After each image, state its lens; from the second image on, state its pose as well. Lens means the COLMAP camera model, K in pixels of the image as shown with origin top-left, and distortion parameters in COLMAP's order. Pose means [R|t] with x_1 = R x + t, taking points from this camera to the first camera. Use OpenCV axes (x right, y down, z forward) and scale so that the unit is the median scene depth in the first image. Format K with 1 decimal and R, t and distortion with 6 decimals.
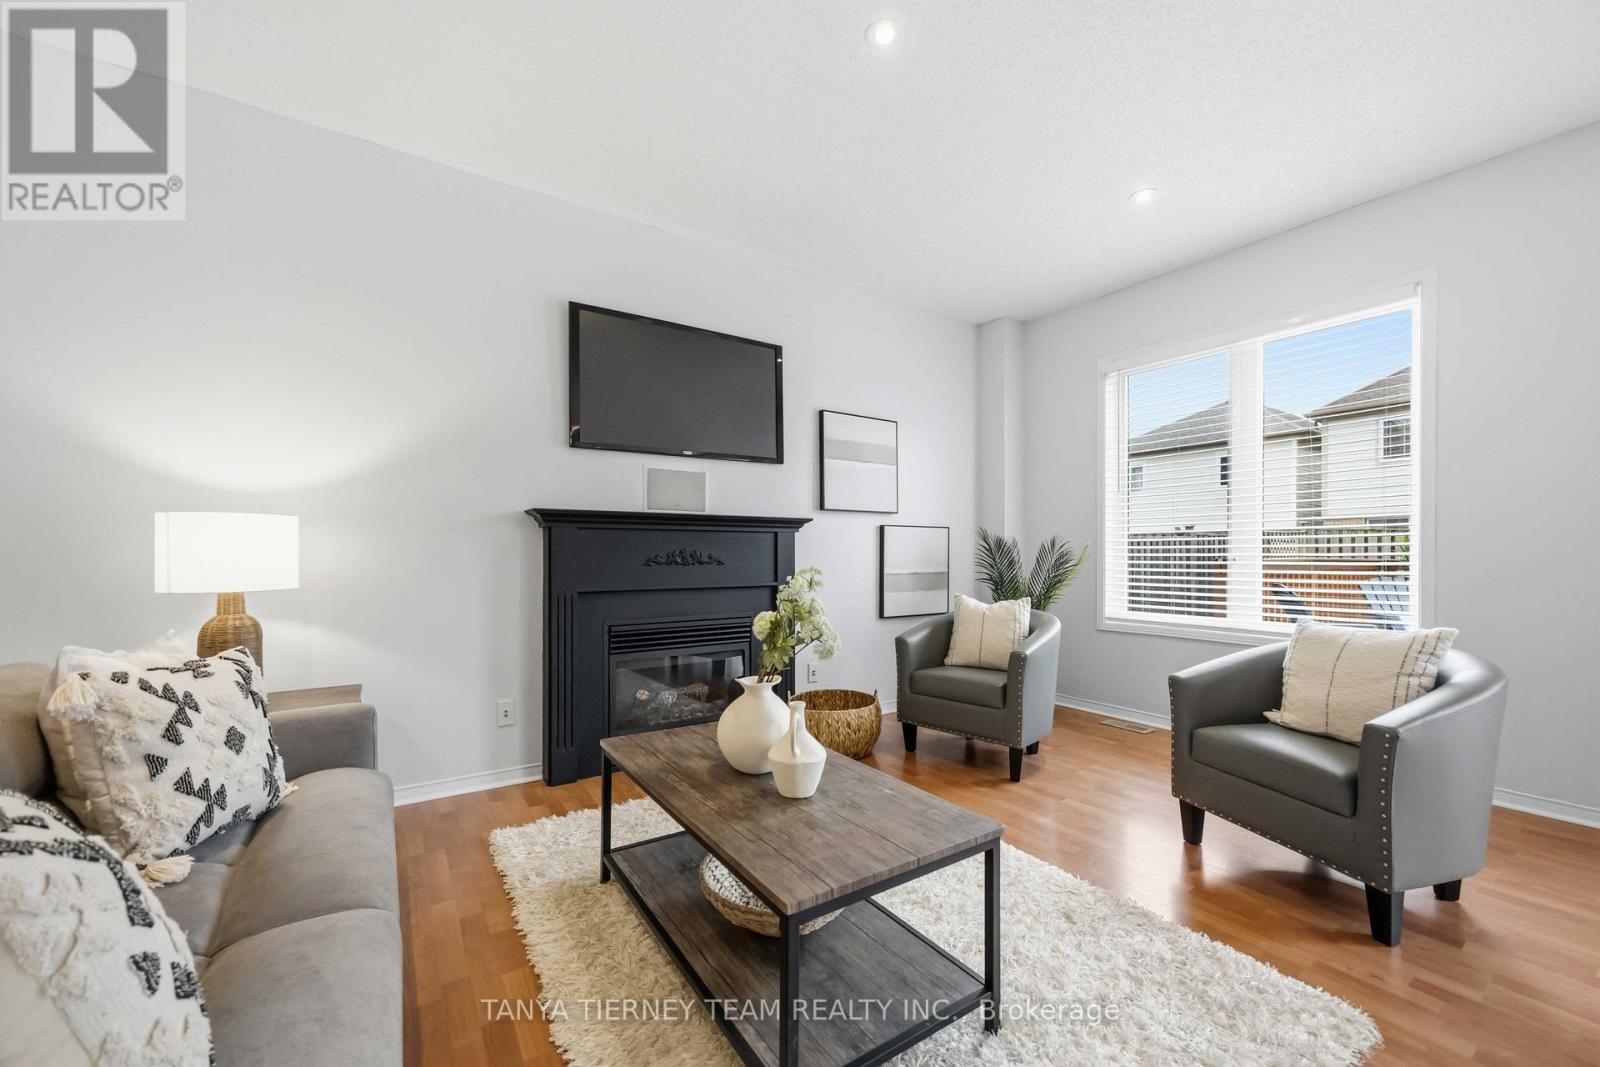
lens RADIAL K [[611.4, 0, 798.8], [0, 611.4, 558.3], [0, 0, 1]] dist [-0.002669, -0.000413]
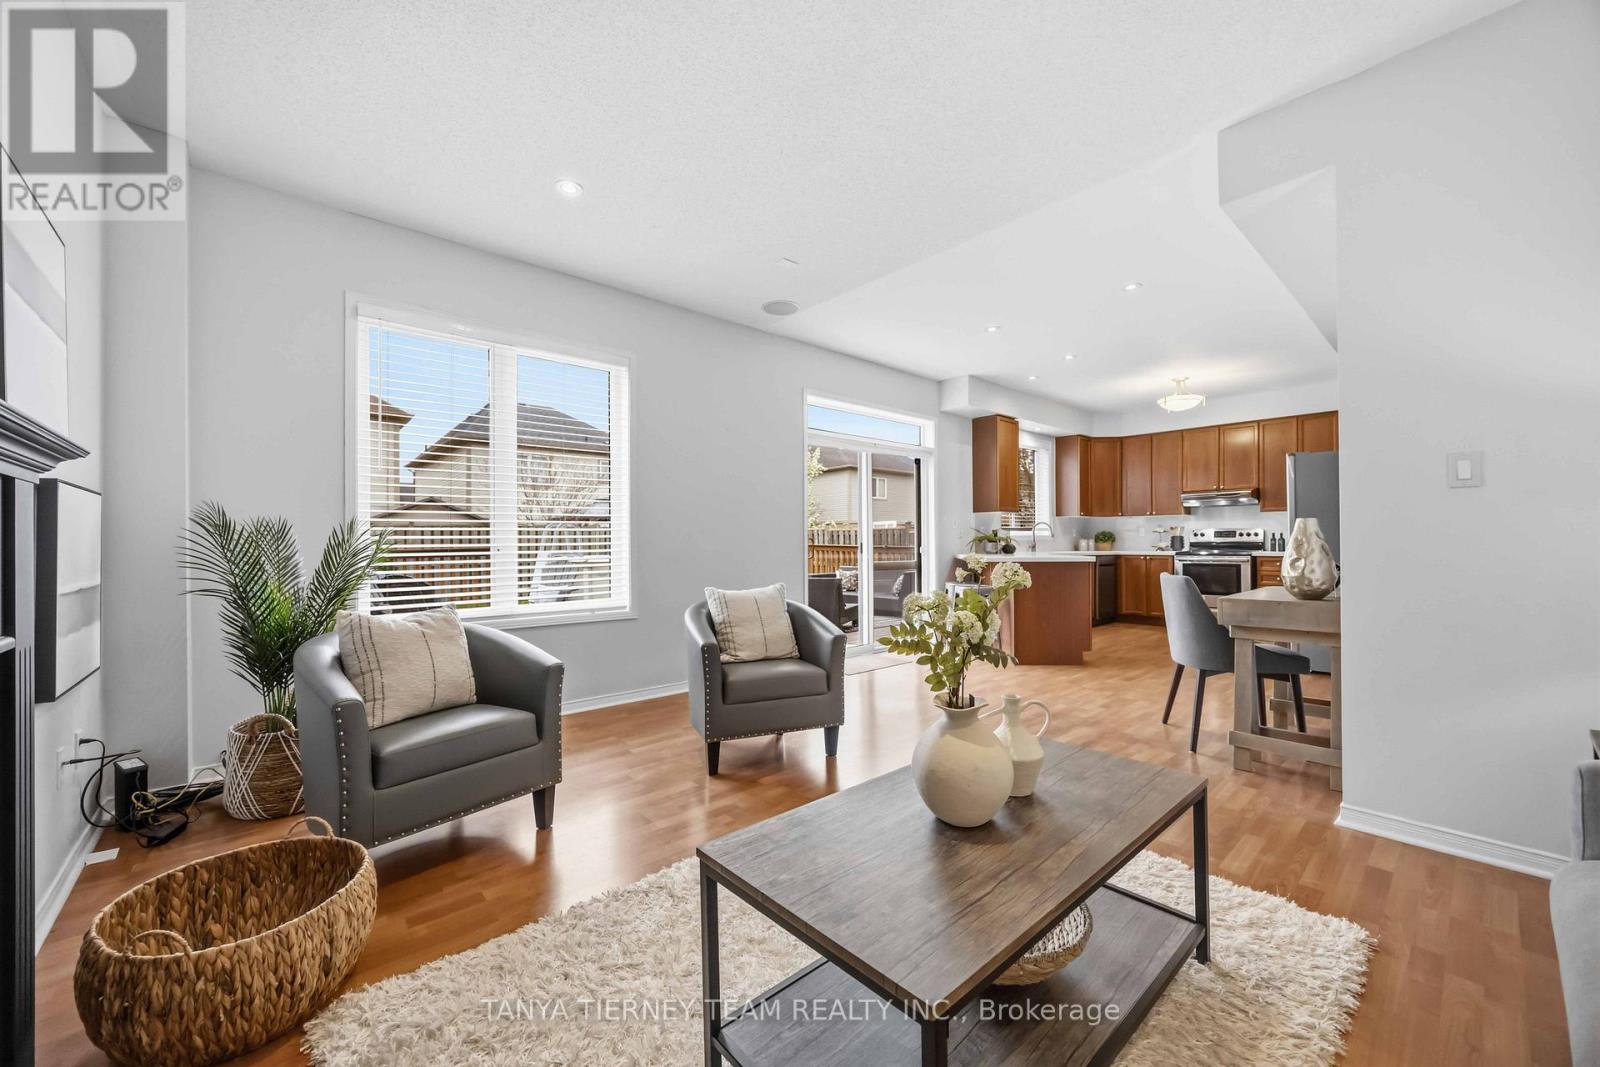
lens RADIAL K [[611.4, 0, 801.3], [0, 611.4, 534.8], [0, 0, 1]] dist [-0.002669, -0.000413]
pose [[-0.140795, 0.012793, 0.989956, -0.446610], [0.014536, 0.999835, -0.010853, -0.005100], [-0.989932, 0.012862, -0.140958, 0.719390]]
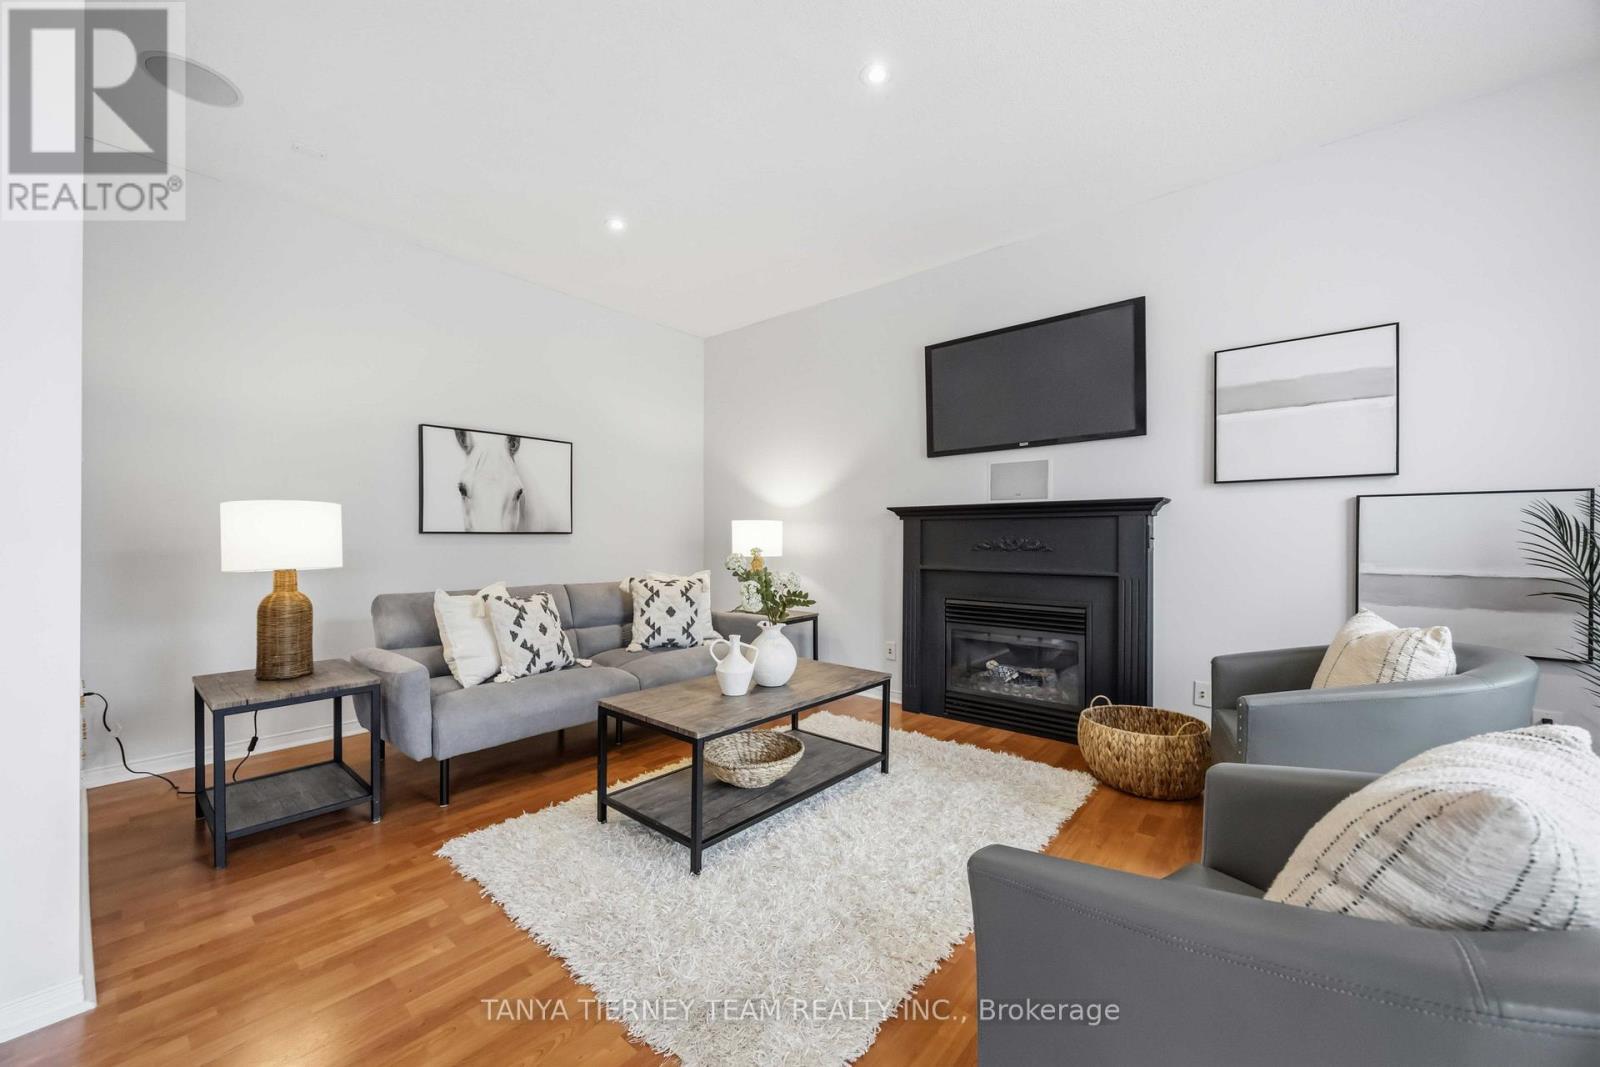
lens RADIAL K [[611.4, 0, 799.6], [0, 611.4, 540.5], [0, 0, 1]] dist [-0.002669, -0.000413]
pose [[0.282821, 0.003510, -0.959166, 0.756989], [-0.011217, 0.999937, 0.000351, -0.003181], [0.959107, 0.010660, 0.282843, 0.354837]]
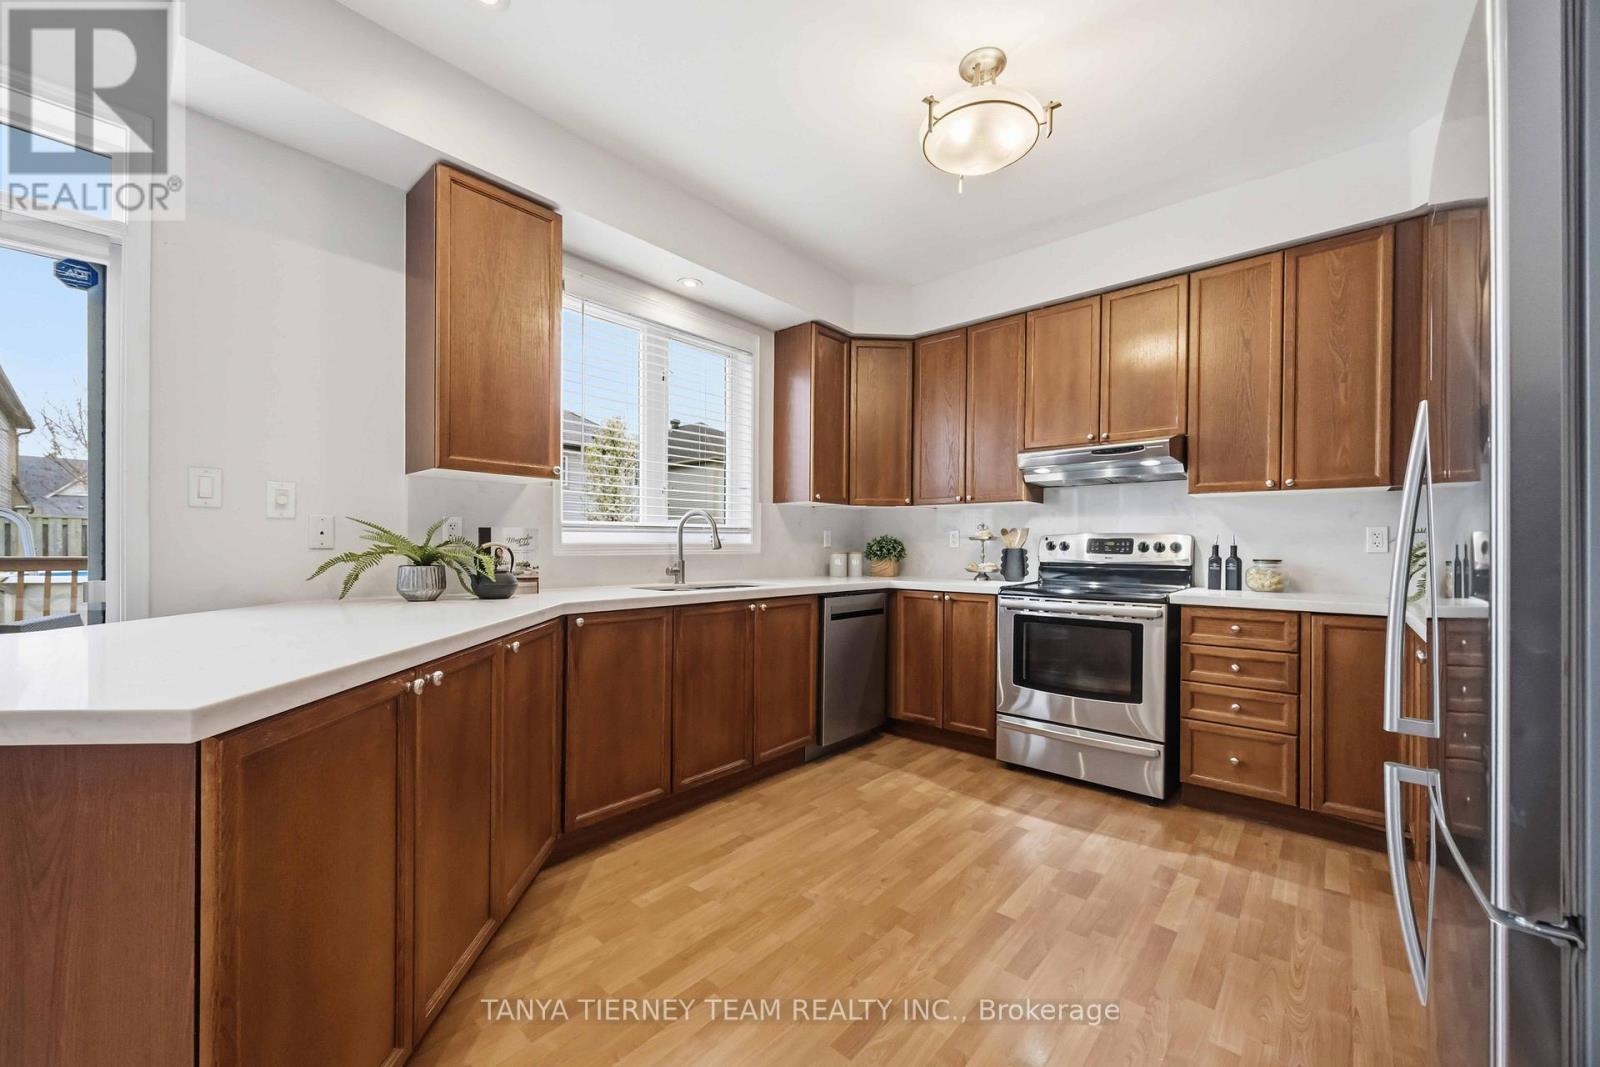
lens RADIAL K [[611.4, 0, 804.3], [0, 611.4, 552.7], [0, 0, 1]] dist [-0.002669, -0.000413]
pose [[-0.264823, -0.010272, 0.964242, 0.817524], [0.004270, 0.999921, 0.011825, -0.012801], [-0.964288, 0.007248, -0.264758, -0.480470]]
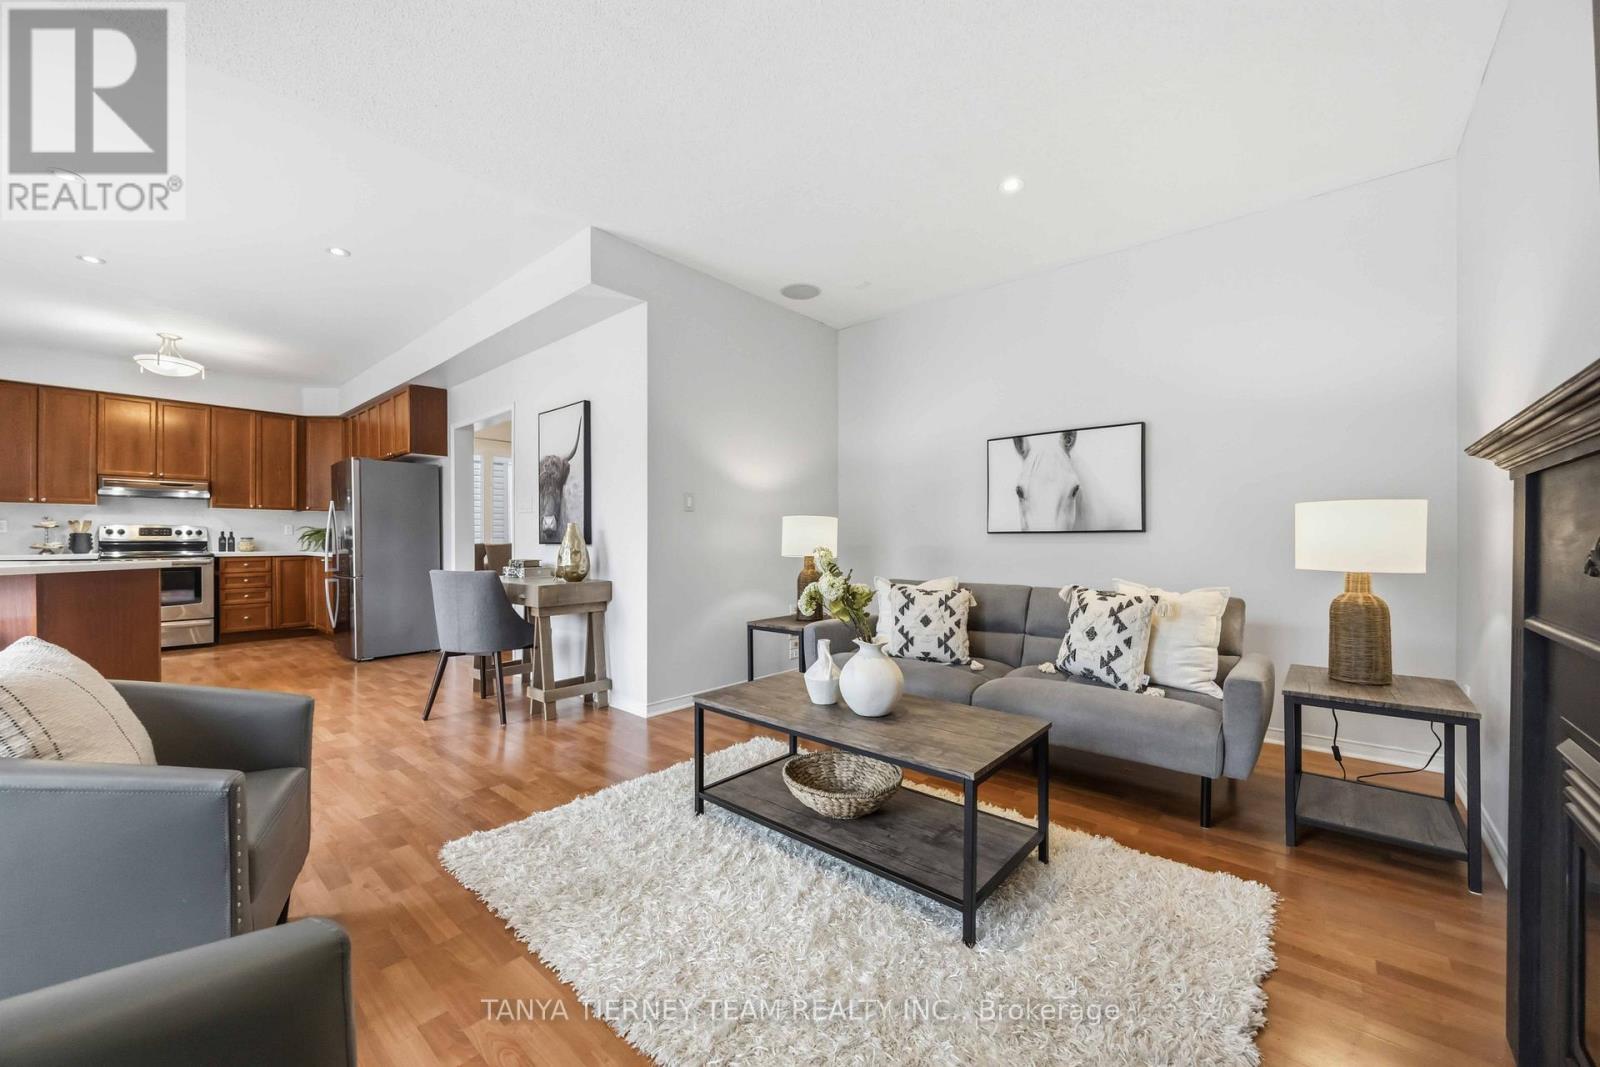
lens RADIAL K [[611.4, 0, 793.5], [0, 611.4, 541.3], [0, 0, 1]] dist [-0.002669, -0.000413]
pose [[-0.965322, 0.003257, -0.261044, 0.222214], [-0.000866, 0.999877, 0.015675, -0.011507], [0.261062, 0.015358, -0.965200, 1.177588]]
